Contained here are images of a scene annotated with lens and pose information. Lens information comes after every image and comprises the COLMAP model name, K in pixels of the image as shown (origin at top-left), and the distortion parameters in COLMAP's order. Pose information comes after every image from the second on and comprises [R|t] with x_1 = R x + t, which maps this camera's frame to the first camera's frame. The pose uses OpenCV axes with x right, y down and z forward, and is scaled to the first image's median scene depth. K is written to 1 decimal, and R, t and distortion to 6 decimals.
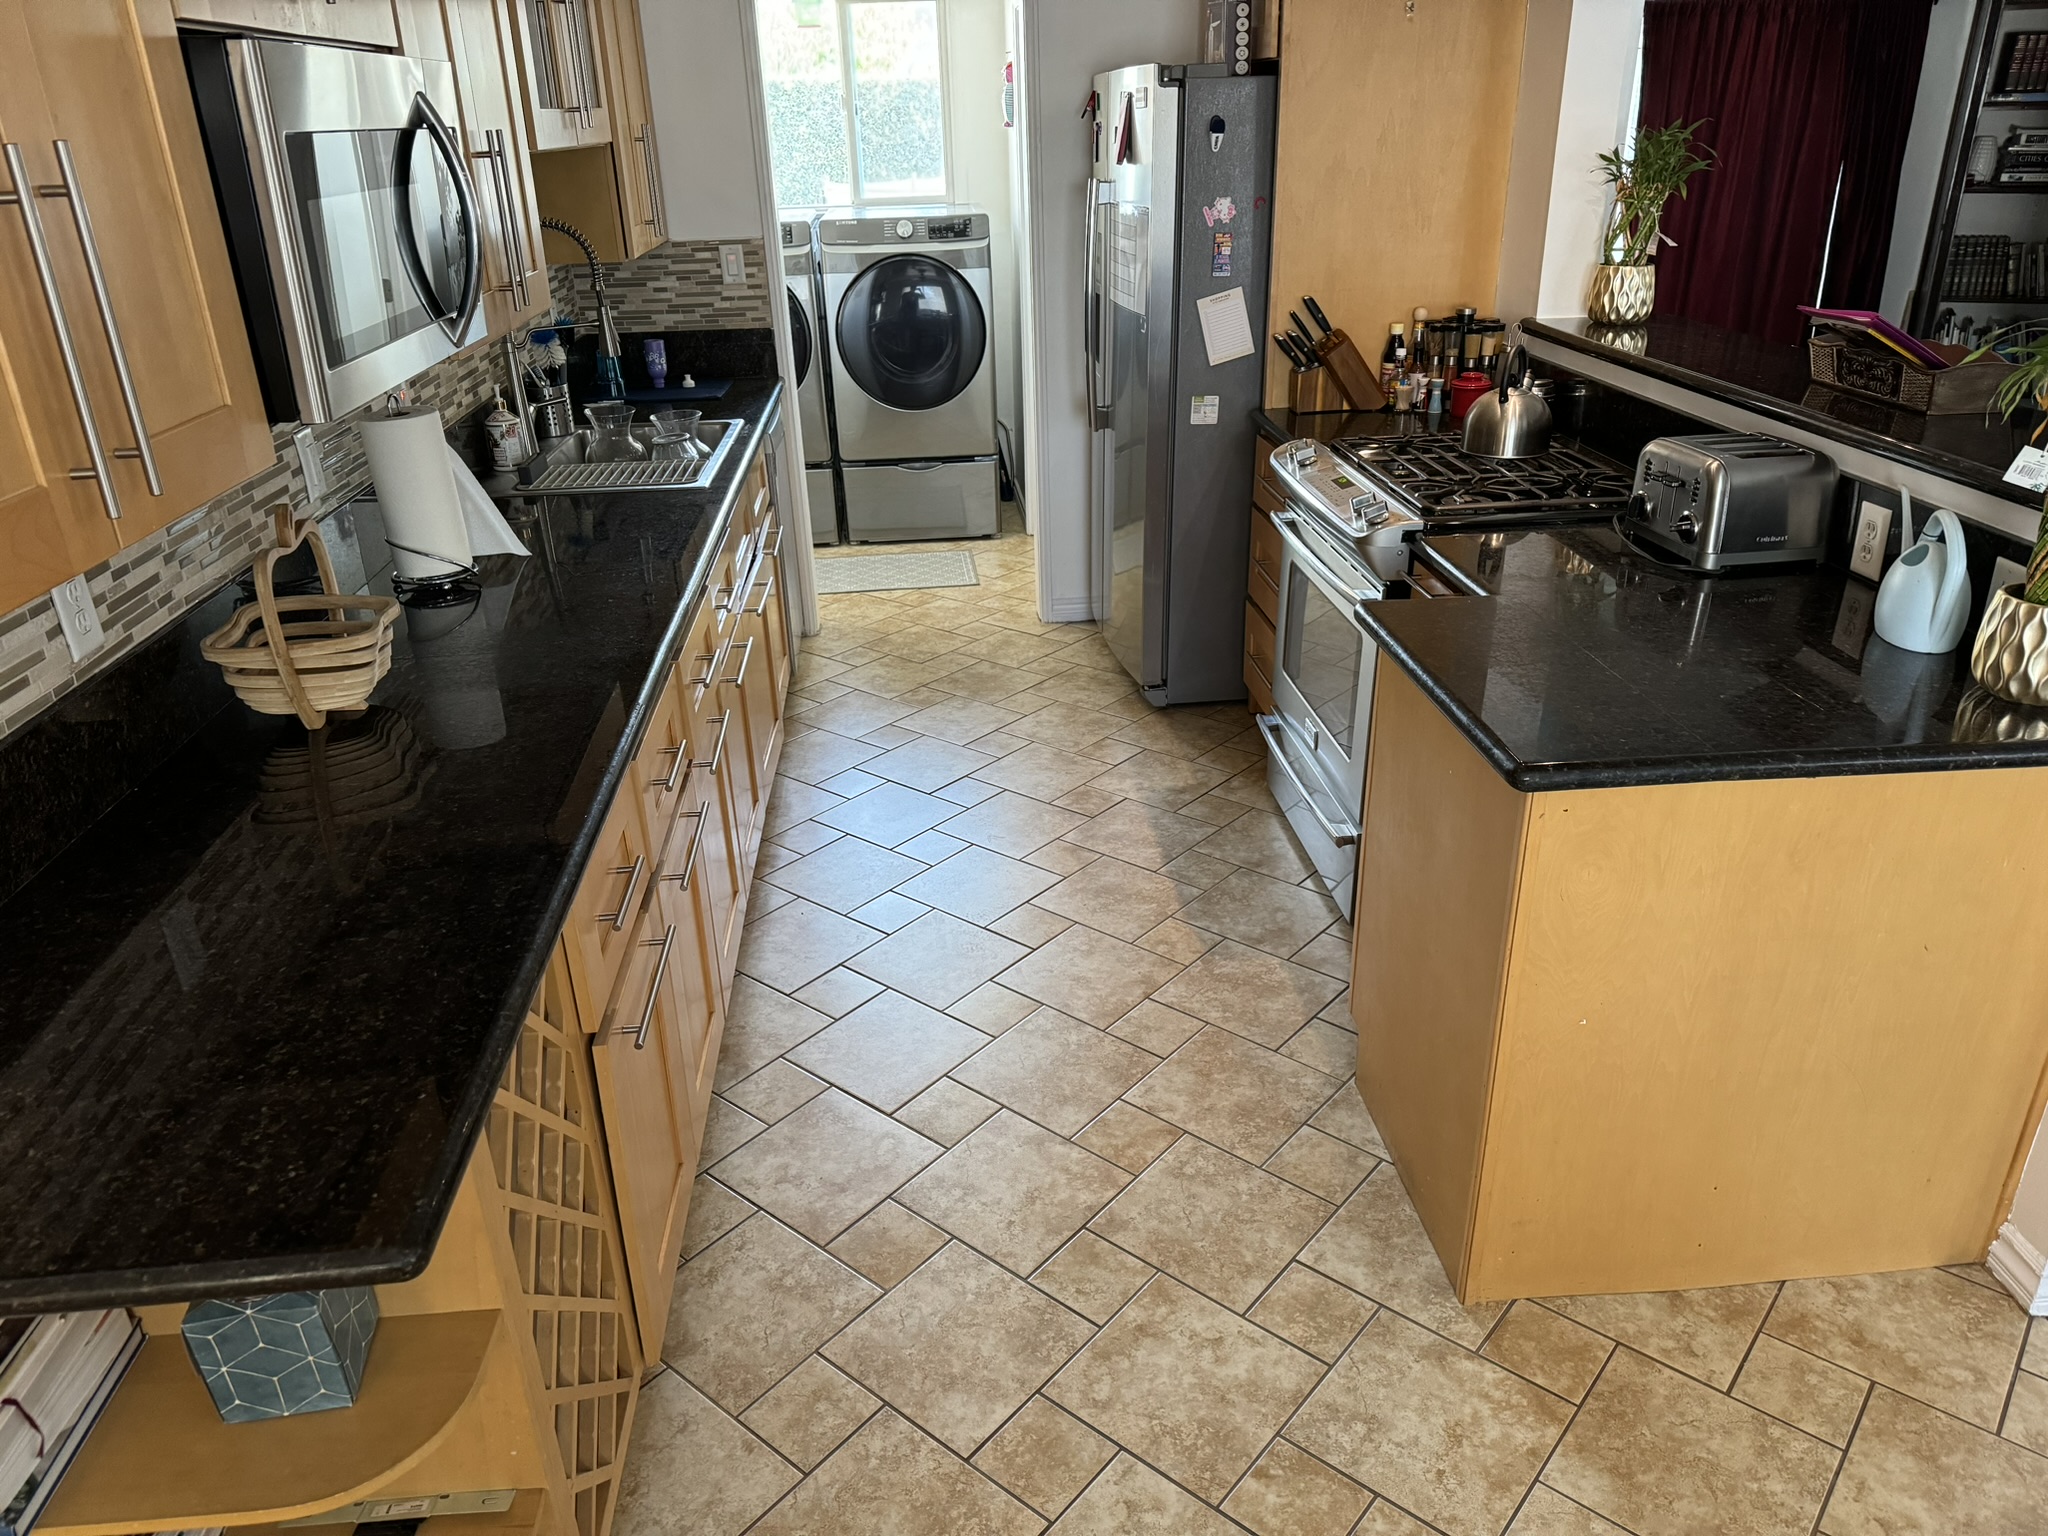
lens RADIAL K [[1421.0, 0, 1028.0], [0, 1421.0, 817.7], [0, 0, 1]] dist [0.110099, -0.179384]
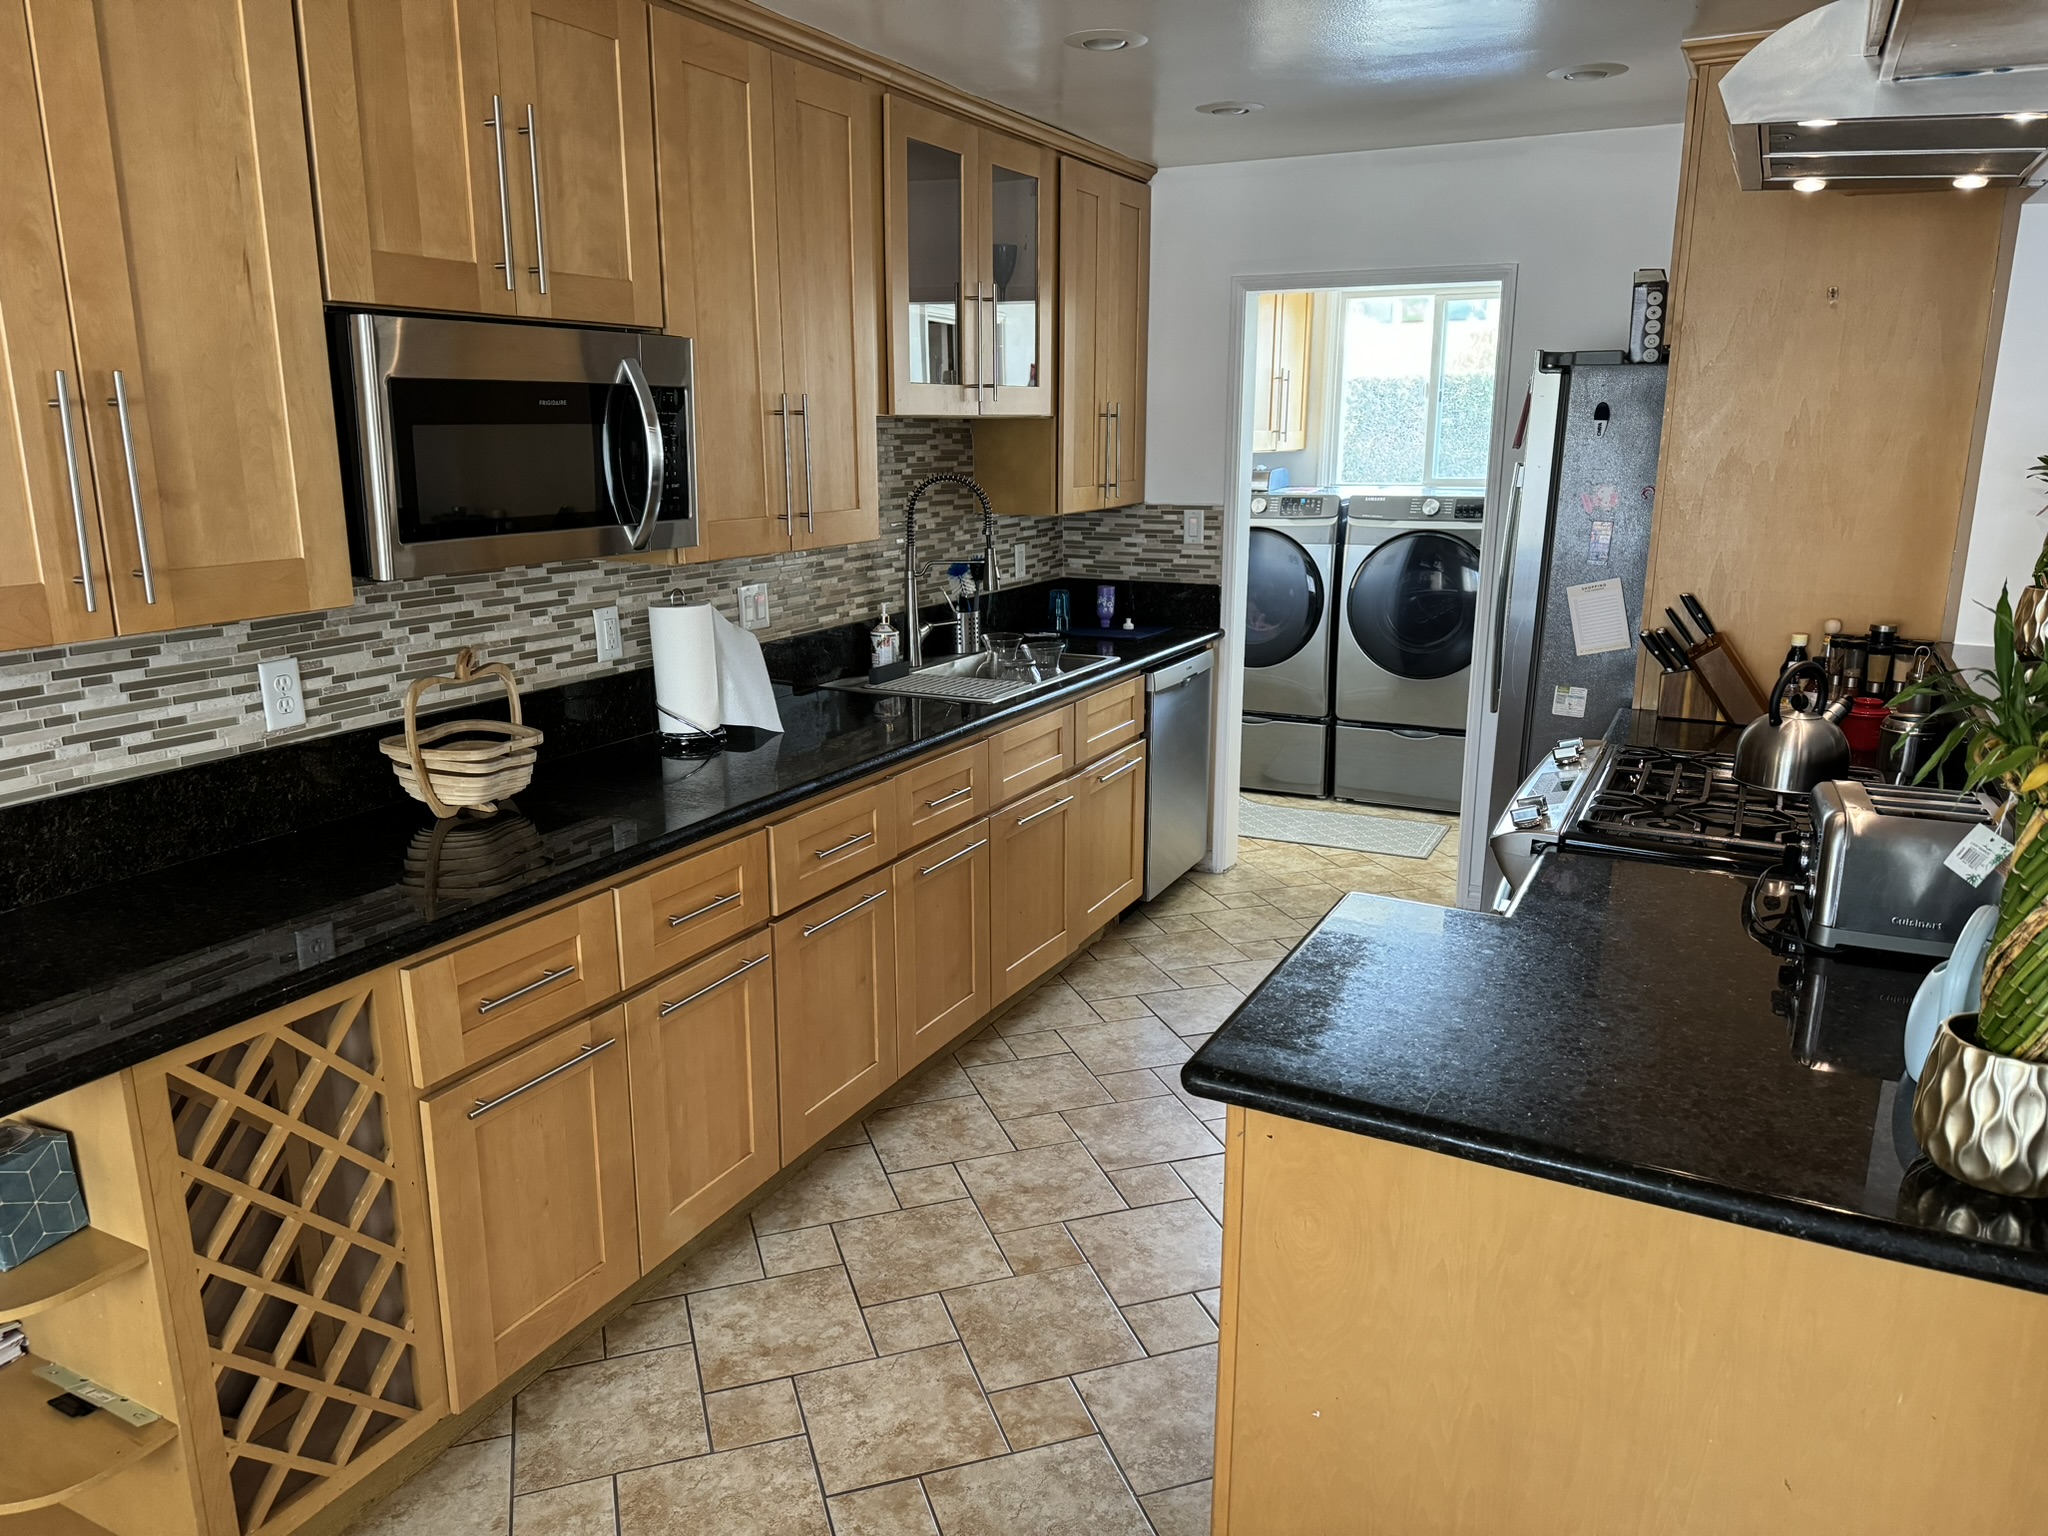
lens RADIAL K [[1421.0, 0, 1028.0], [0, 1421.0, 817.7], [0, 0, 1]] dist [0.110099, -0.179384]
pose [[0.845370, 0.168348, -0.506960, 0.319819], [-0.254708, 0.961243, -0.105529, -0.031469], [0.469546, 0.218338, 0.855485, 0.077210]]
